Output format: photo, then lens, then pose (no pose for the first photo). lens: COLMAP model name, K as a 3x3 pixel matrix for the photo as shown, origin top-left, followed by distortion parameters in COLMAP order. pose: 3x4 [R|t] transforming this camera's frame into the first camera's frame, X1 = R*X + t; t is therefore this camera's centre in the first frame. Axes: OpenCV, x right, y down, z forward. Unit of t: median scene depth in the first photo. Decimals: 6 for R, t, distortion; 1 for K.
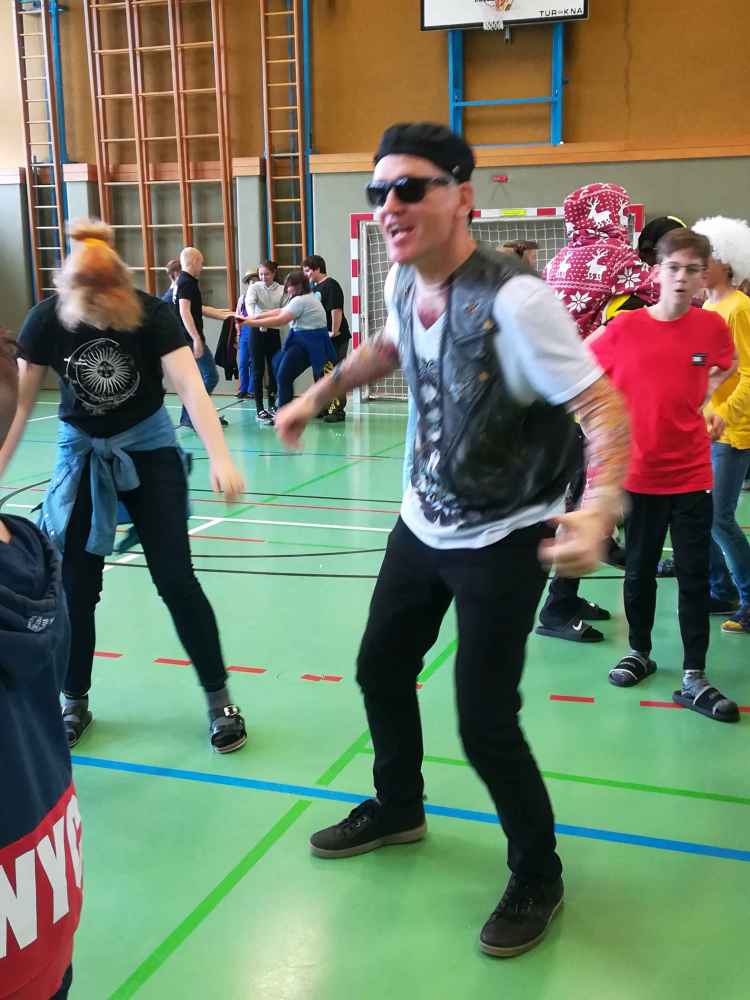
lens RADIAL K [[1179.8, 0, 375.0], [0, 1179.8, 500.0], [0, 0, 1]] dist [0.030179, -0.047226]
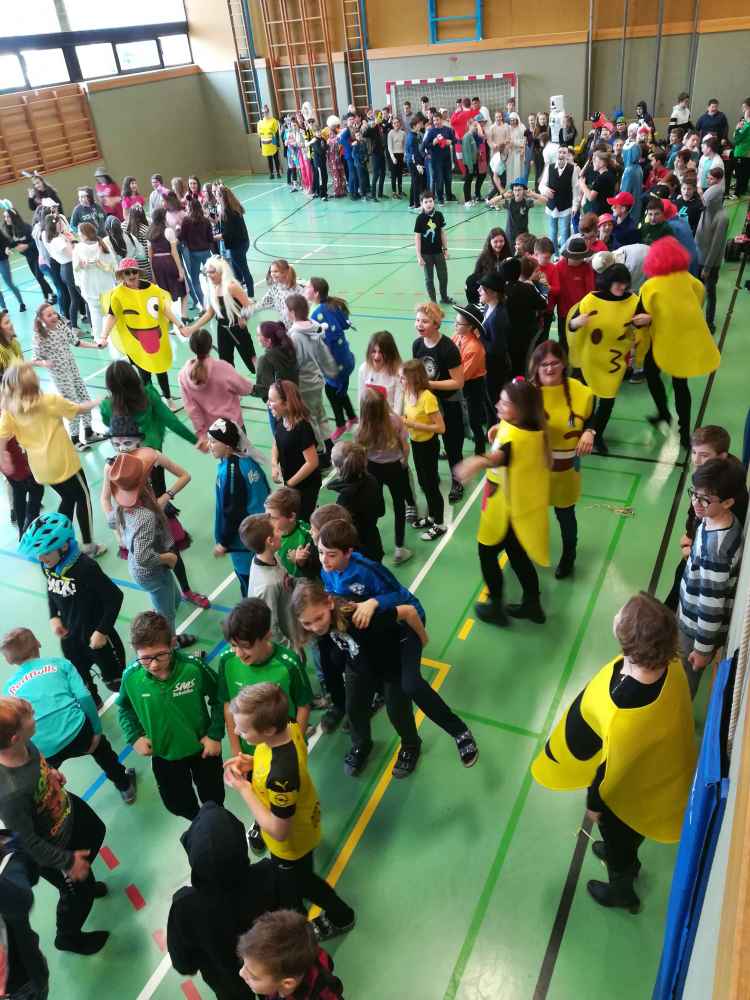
lens RADIAL K [[790.9, 0, 375.0], [0, 790.9, 500.0], [0, 0, 1]] dist [0.003630, 0.004751]
pose [[0.992106, -0.013904, -0.124630, 0.122347], [0.059393, 0.927397, 0.369333, -0.062544], [0.110446, -0.373819, 0.920902, -0.599089]]
